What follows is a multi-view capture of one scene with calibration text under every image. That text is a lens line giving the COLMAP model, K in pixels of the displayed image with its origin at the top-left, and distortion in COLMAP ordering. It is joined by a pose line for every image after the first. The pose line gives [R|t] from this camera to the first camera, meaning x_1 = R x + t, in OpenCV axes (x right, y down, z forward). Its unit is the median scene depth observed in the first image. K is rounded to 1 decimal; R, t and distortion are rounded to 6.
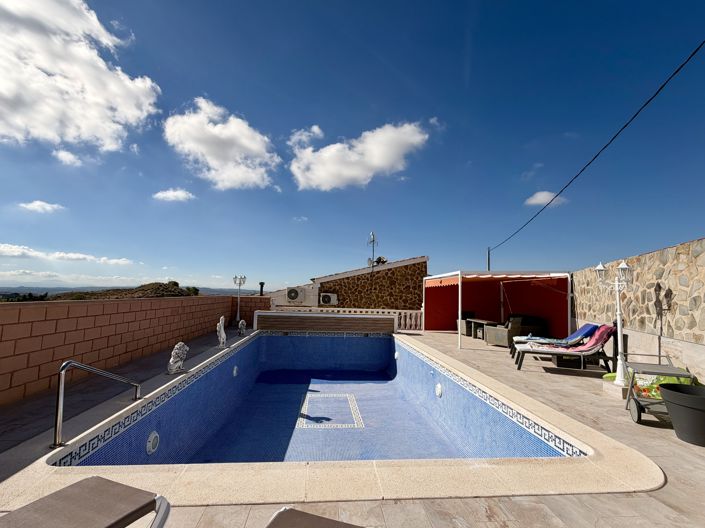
lens RADIAL K [[323.5, 0, 350.0], [0, 323.5, 264.8], [0, 0, 1]] dist [0.006370, 0.000437]
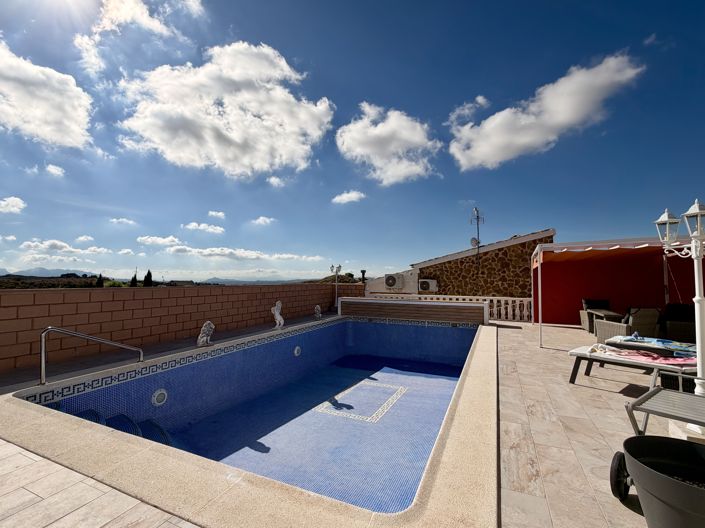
lens RADIAL K [[323.5, 0, 350.0], [0, 323.5, 264.8], [0, 0, 1]] dist [0.006370, 0.000437]
pose [[0.865635, -0.047075, -0.498458, 0.209632], [0.064495, 0.997760, 0.017774, 0.016036], [0.496504, -0.047534, 0.866732, 0.087611]]
